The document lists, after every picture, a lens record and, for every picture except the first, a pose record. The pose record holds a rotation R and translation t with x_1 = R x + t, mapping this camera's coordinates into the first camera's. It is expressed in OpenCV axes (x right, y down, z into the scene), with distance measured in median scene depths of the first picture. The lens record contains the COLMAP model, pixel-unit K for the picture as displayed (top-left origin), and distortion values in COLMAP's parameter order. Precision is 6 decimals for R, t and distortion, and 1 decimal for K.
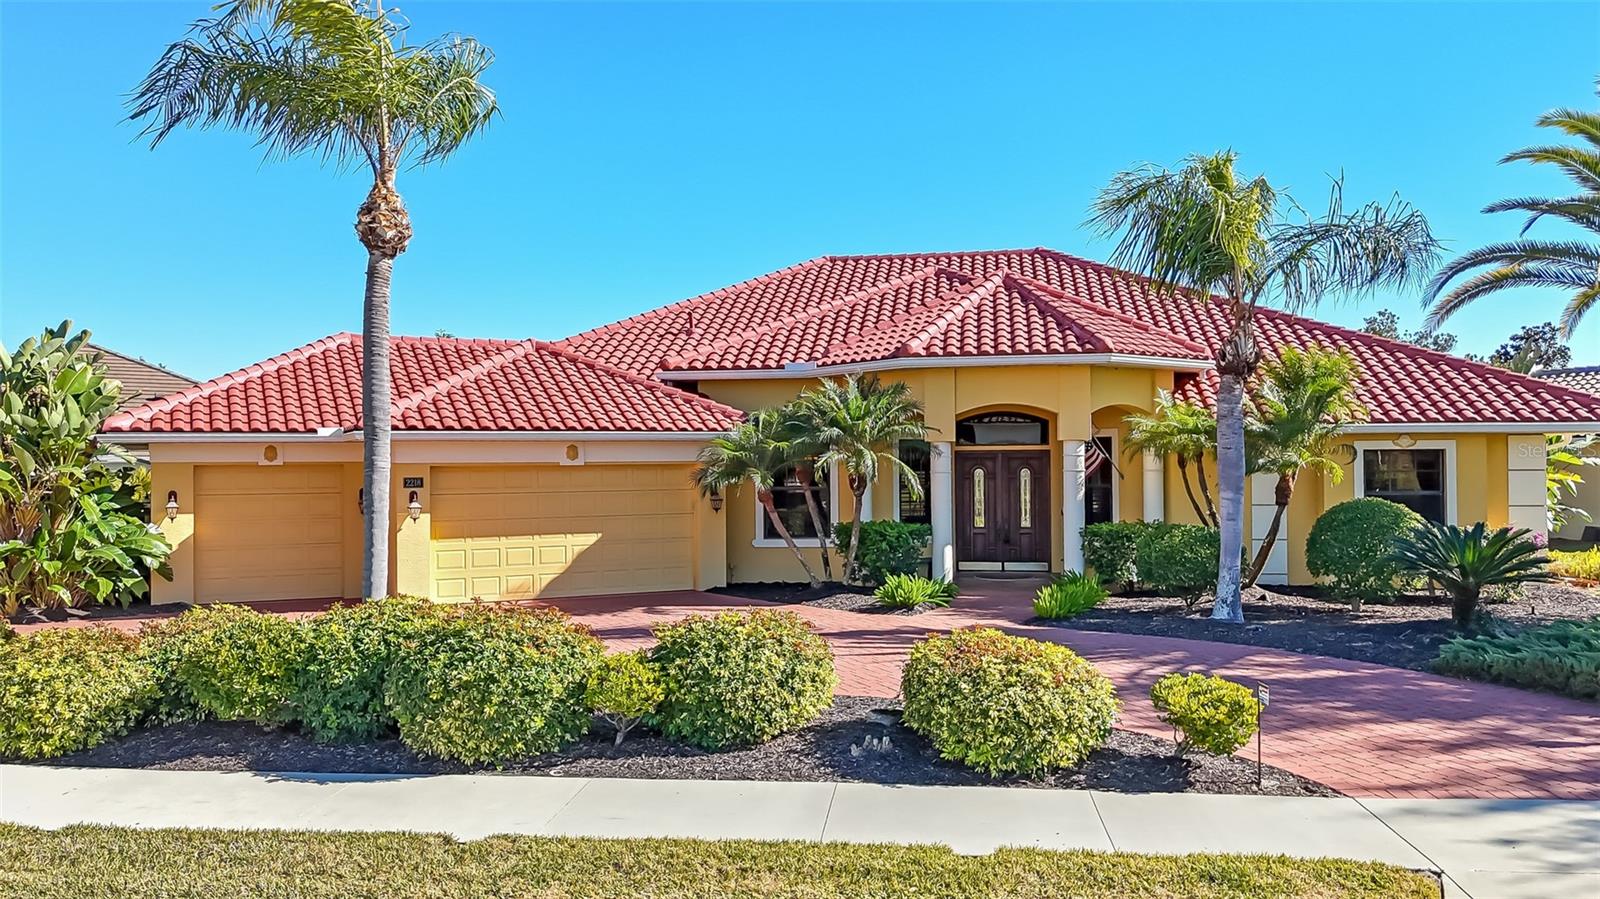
lens RADIAL K [[1312.4, 0, 800.0], [0, 1312.4, 449.5], [0, 0, 1]] dist [0.073841, 0.001328]
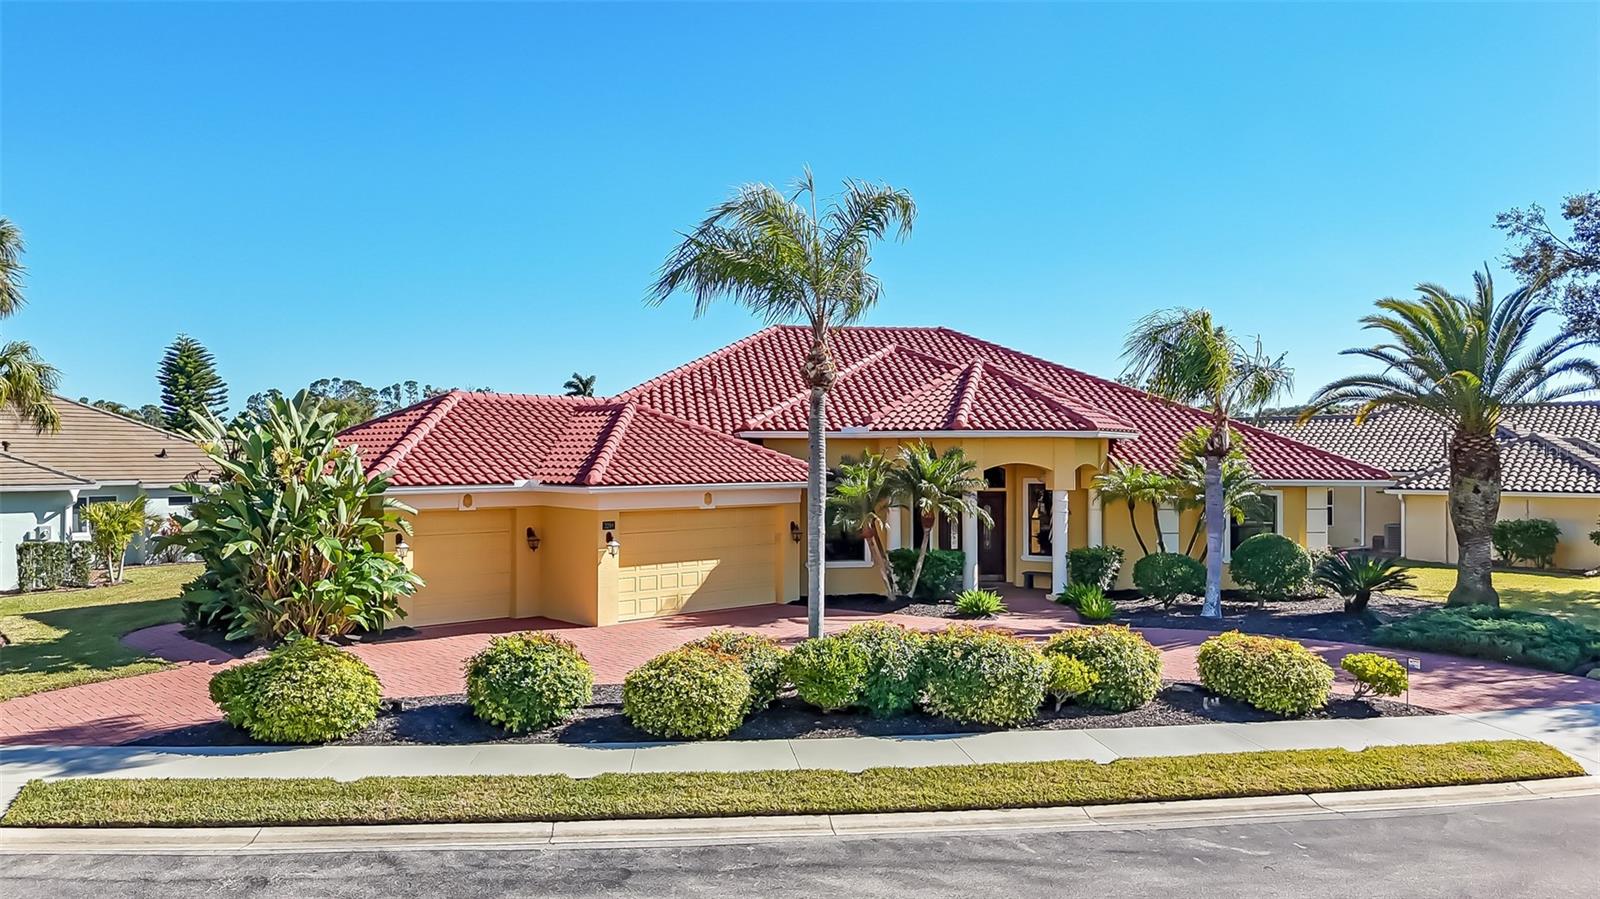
lens RADIAL K [[1294.0, 0, 800.0], [0, 1294.0, 449.5], [0, 0, 1]] dist [0.067090, -0.078281]
pose [[0.945136, 0.009659, 0.326534, -0.508500], [-0.012467, 0.999901, 0.006507, -0.055718], [-0.326439, -0.010221, 0.945163, -0.217622]]
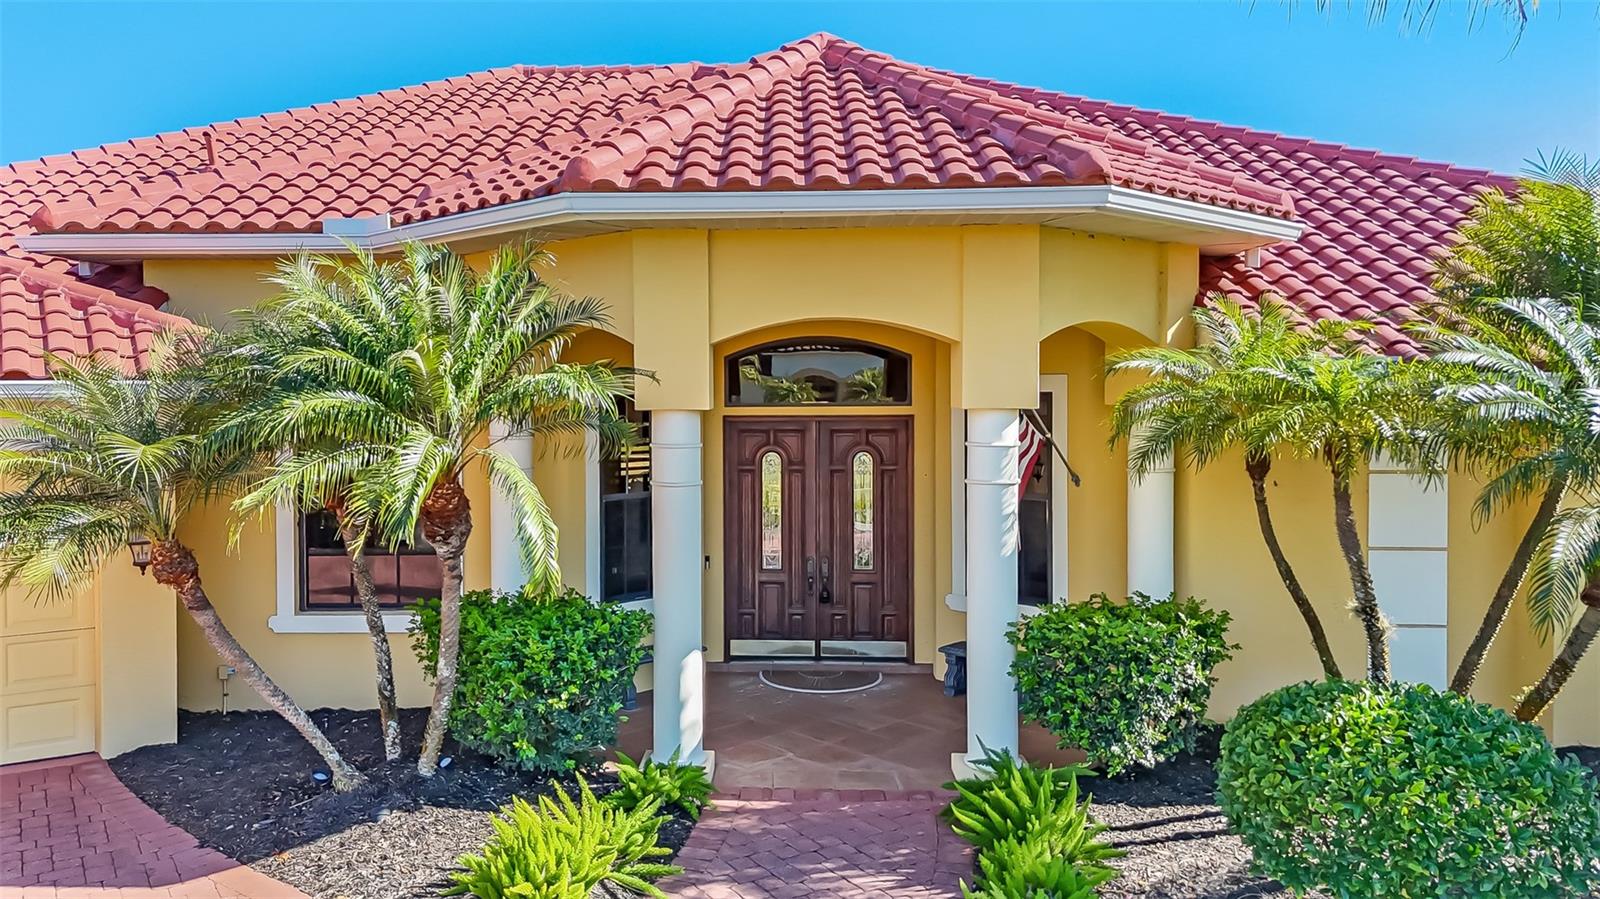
lens RADIAL K [[1289.2, 0, 759.1], [0, 1289.2, 453.3], [0, 0, 1]] dist [0.052962, -0.008339]
pose [[0.993077, -0.004687, 0.117375, 0.087327], [-0.002366, 0.998203, 0.059878, -0.016856], [-0.117445, -0.059741, 0.991281, 0.607394]]
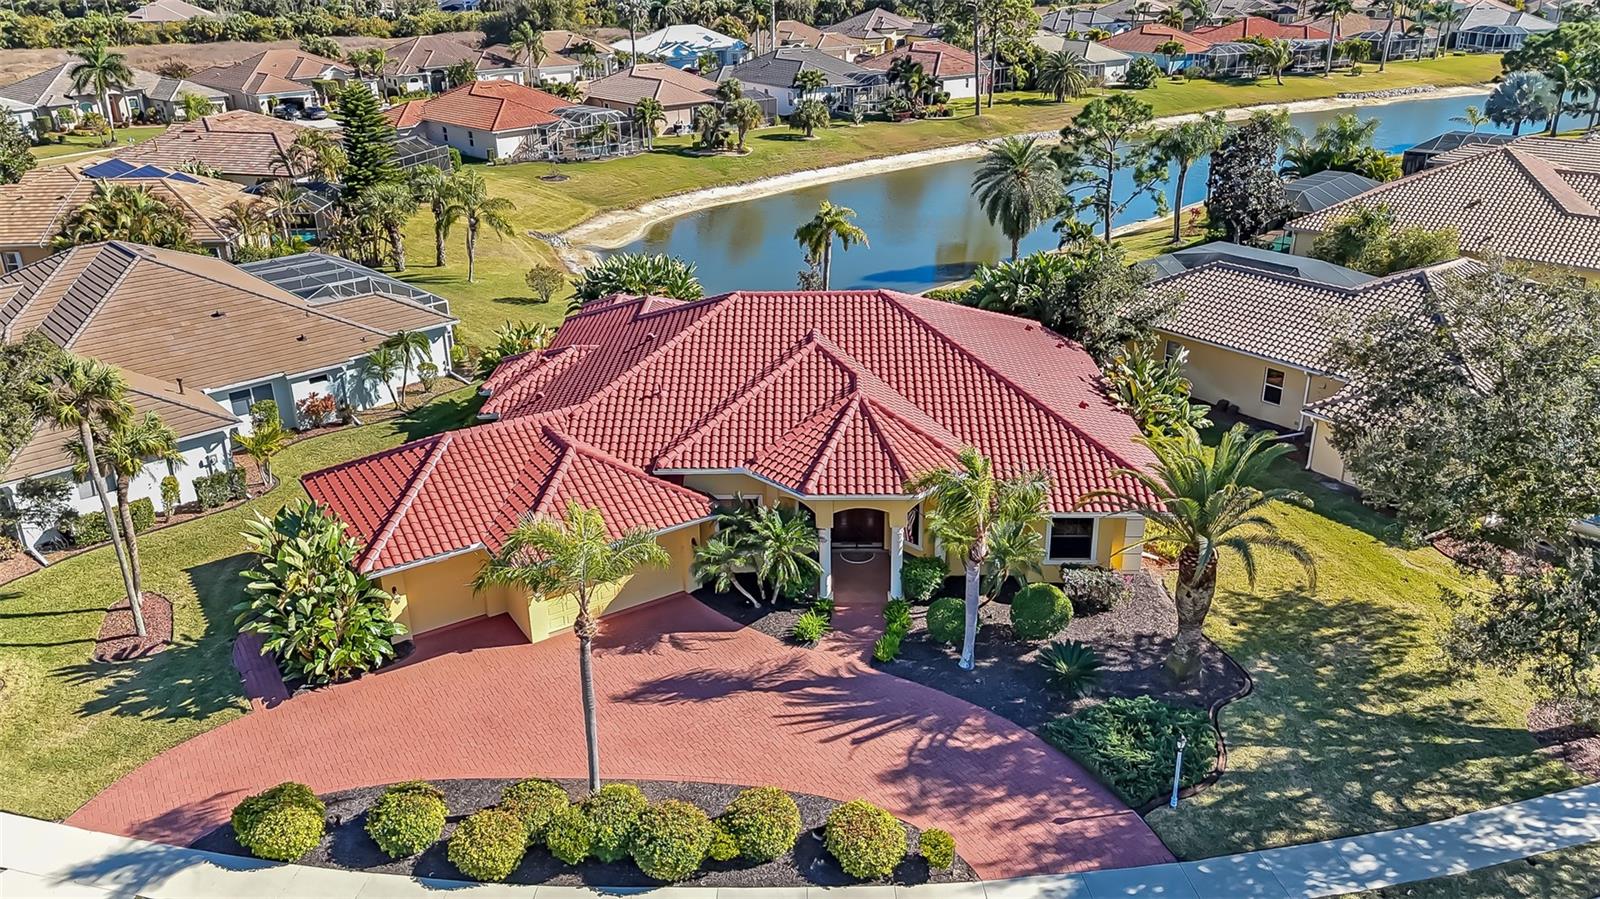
lens RADIAL K [[1294.0, 0, 800.0], [0, 1294.0, 449.5], [0, 0, 1]] dist [0.067090, -0.078281]
pose [[0.992601, -0.059679, 0.105741, -0.107407], [0.010598, 0.910134, 0.414179, -0.833914], [-0.120956, -0.409994, 0.904033, -0.540581]]
